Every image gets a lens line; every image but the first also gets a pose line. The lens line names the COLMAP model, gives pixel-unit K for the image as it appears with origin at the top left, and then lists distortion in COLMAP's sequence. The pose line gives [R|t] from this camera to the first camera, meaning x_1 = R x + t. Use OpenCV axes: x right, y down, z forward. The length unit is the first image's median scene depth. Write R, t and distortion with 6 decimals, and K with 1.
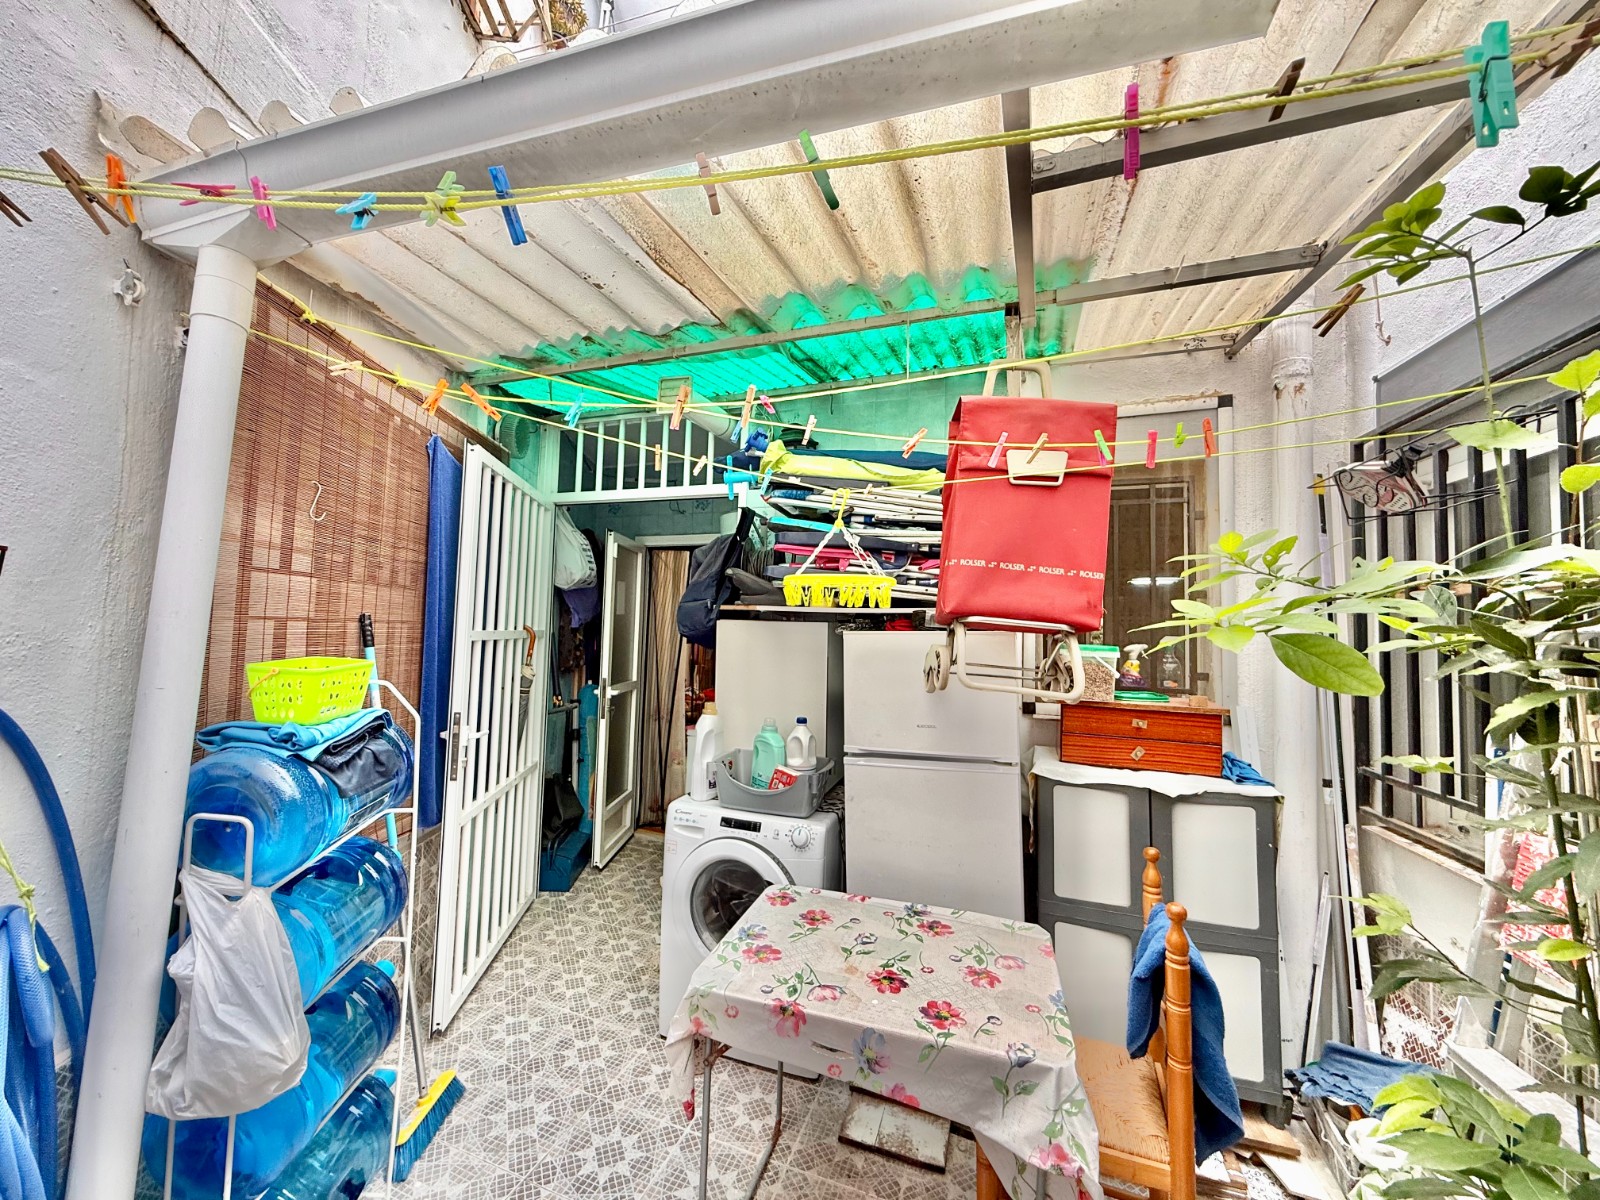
lens RADIAL K [[636.2, 0, 792.4], [0, 636.2, 598.9], [0, 0, 1]] dist [0.000098, -0.000139]
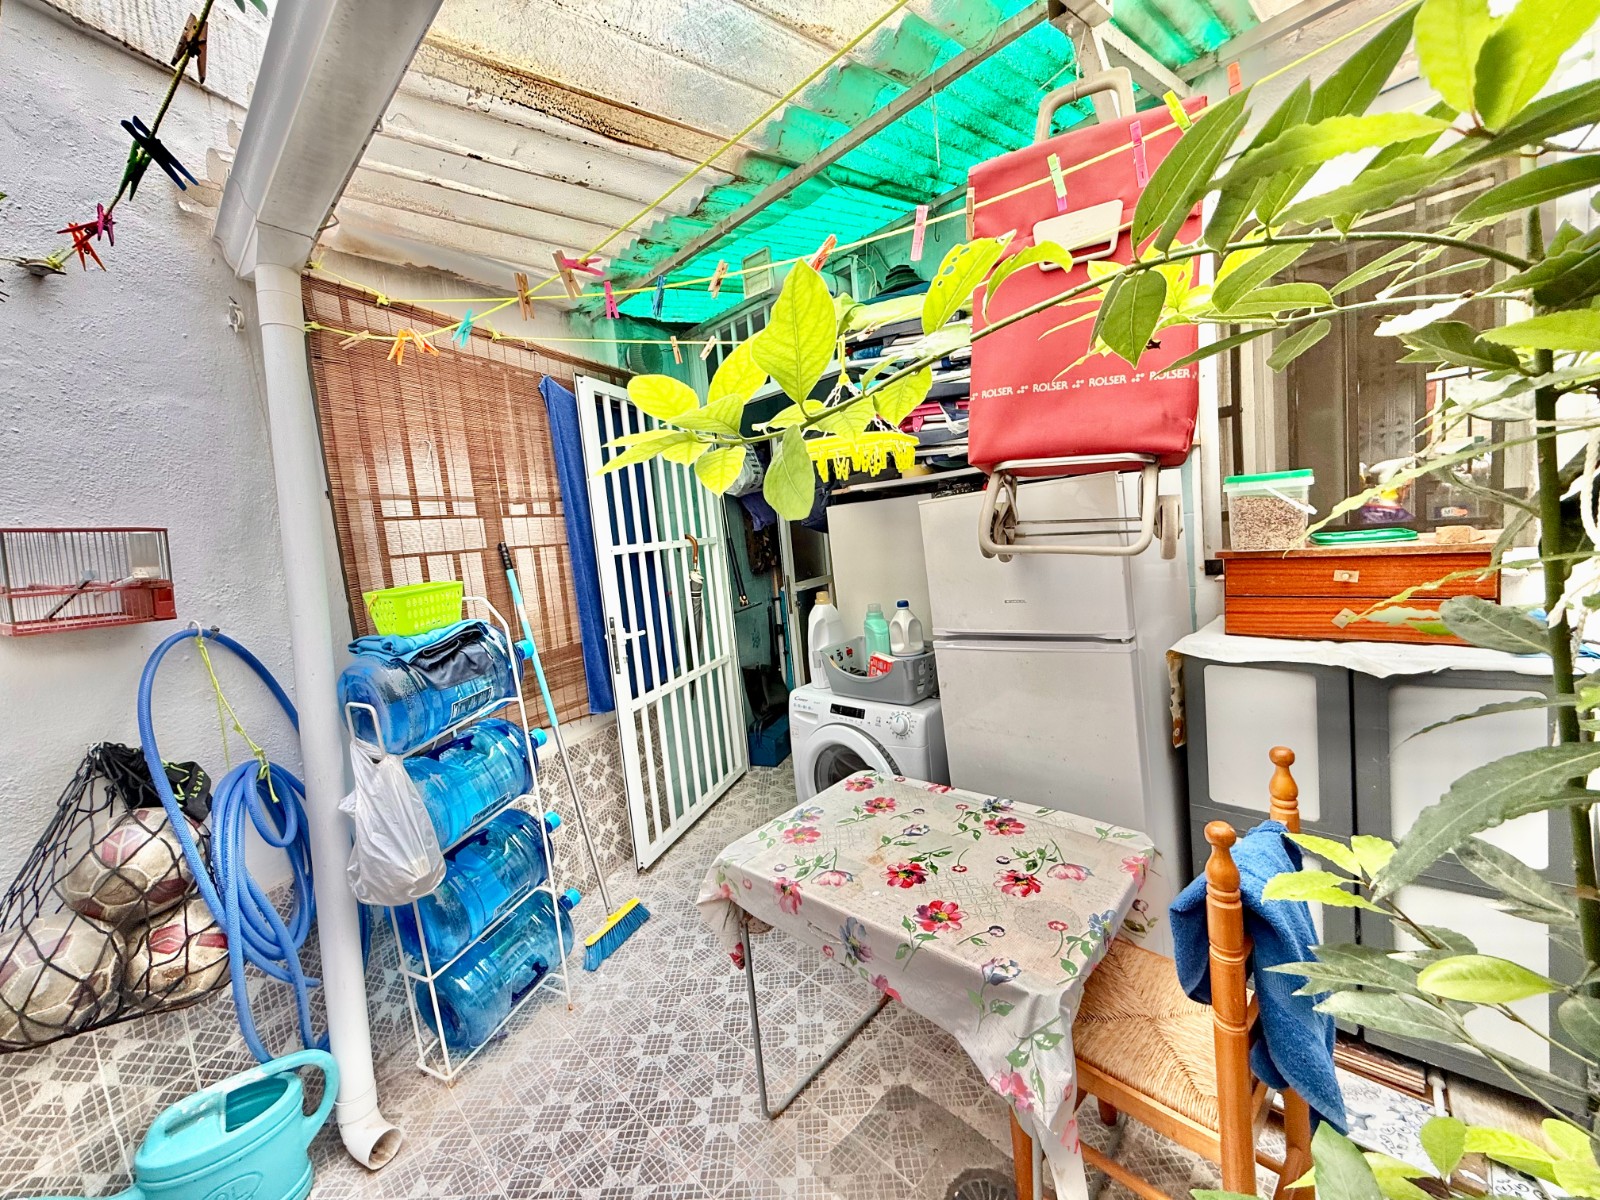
lens RADIAL K [[636.2, 0, 792.4], [0, 636.2, 598.9], [0, 0, 1]] dist [0.000098, -0.000139]
pose [[0.894930, -0.070792, -0.440554, 0.366258], [0.144609, 0.980060, 0.136271, 0.045813], [0.422123, -0.185661, 0.887323, 0.149674]]
